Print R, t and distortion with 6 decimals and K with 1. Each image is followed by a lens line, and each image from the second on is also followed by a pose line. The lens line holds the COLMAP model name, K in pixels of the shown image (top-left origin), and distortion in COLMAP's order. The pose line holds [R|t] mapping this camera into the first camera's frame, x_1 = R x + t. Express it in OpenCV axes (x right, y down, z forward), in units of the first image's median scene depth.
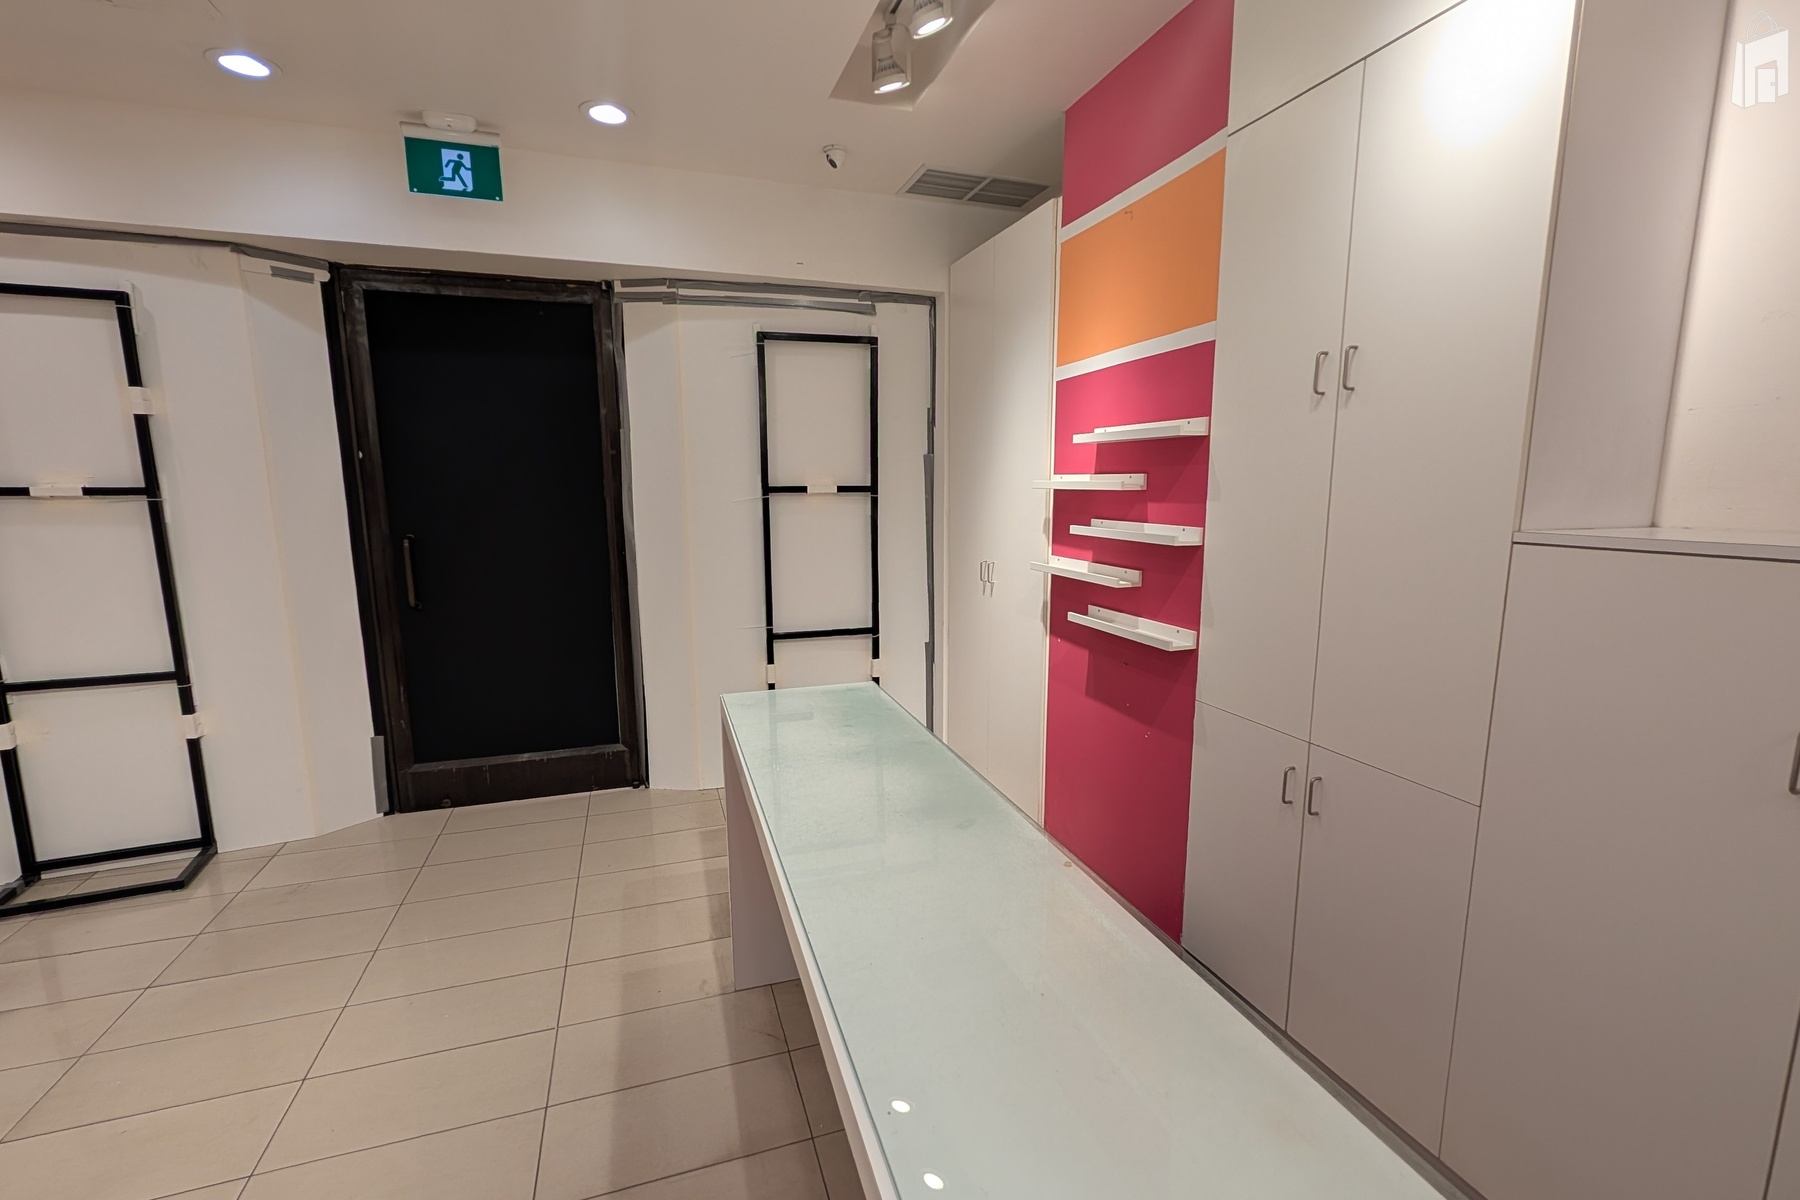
lens RADIAL K [[775.0, 0, 900.4], [0, 775.0, 607.4], [0, 0, 1]] dist [-0.002264, 0.000717]
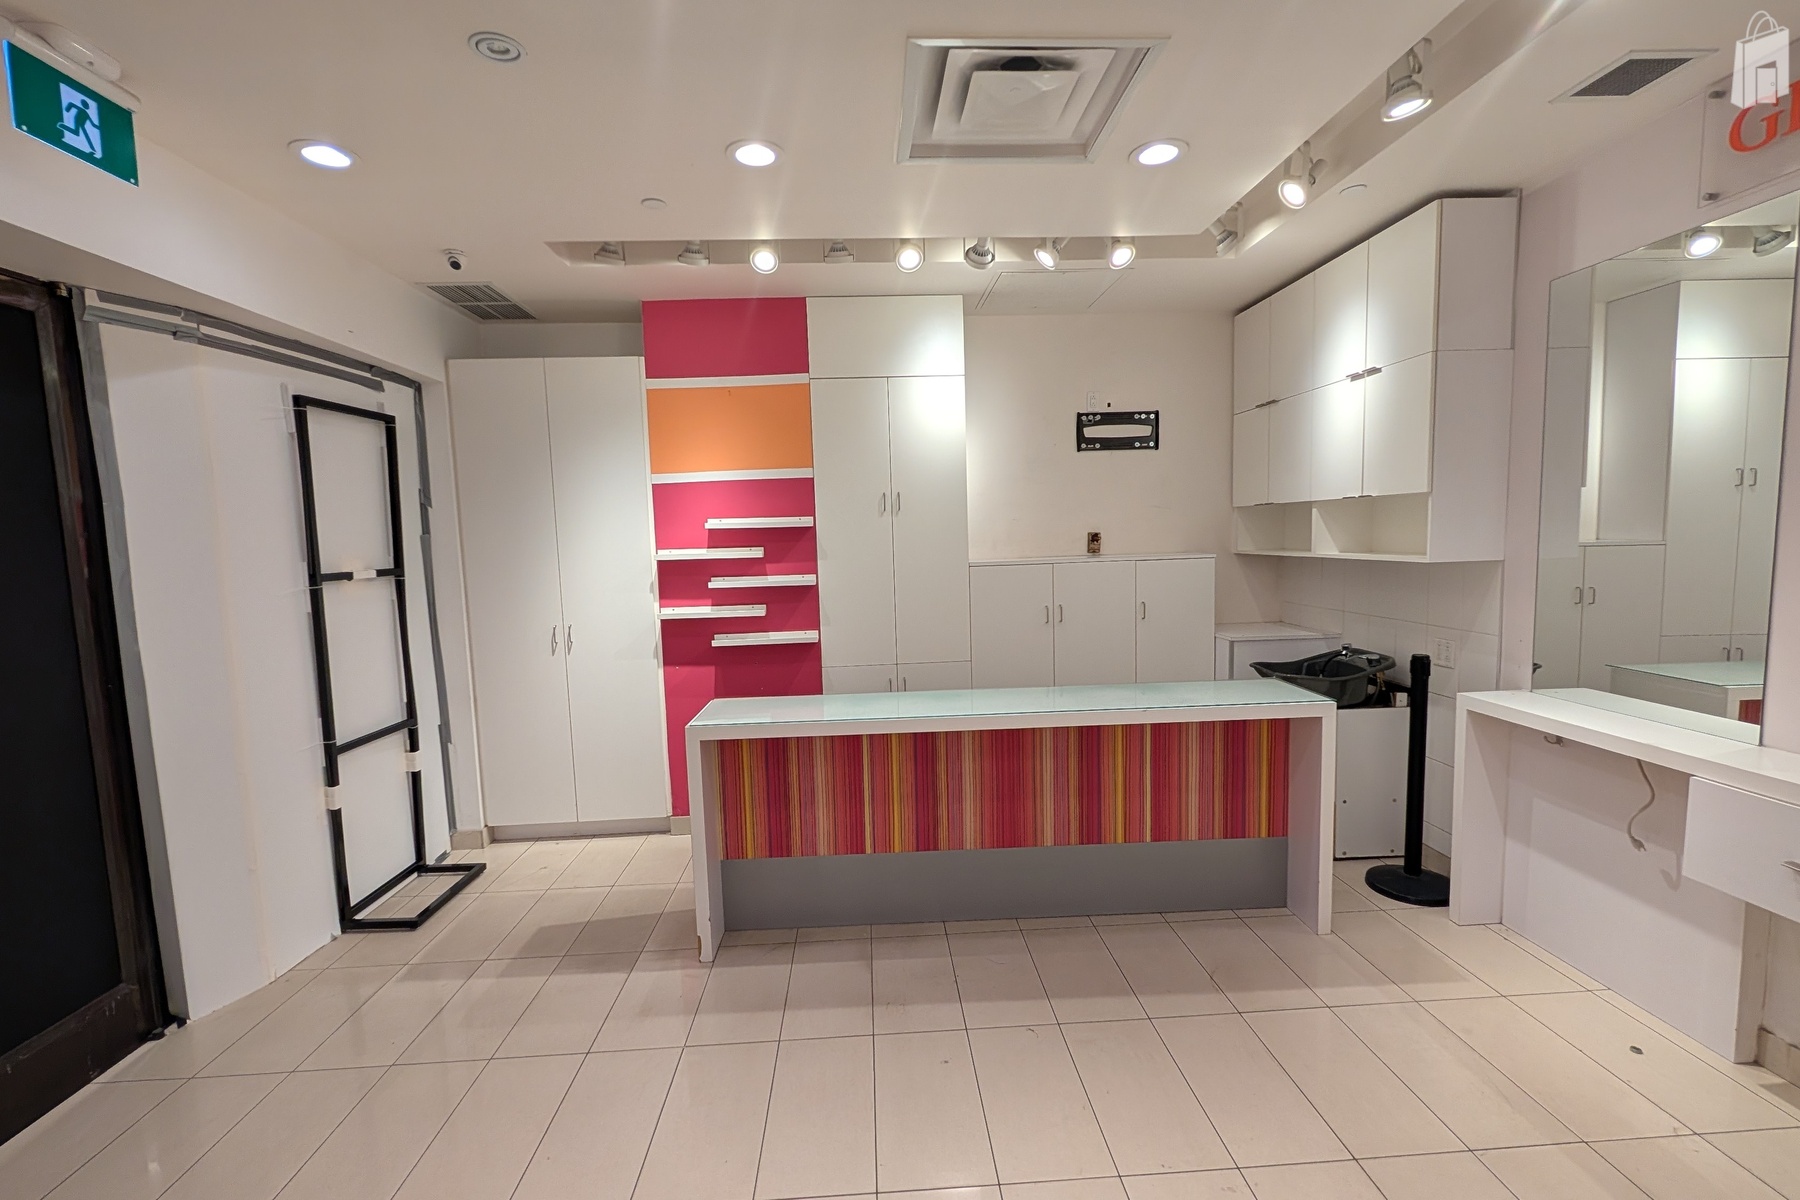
lens RADIAL K [[775.0, 0, 900.4], [0, 775.0, 607.4], [0, 0, 1]] dist [-0.002264, 0.000717]
pose [[0.279143, -0.098492, 0.955185, -1.046070], [0.182551, 0.982028, 0.047911, -0.059545], [-0.942738, 0.160996, 0.292106, 0.210711]]
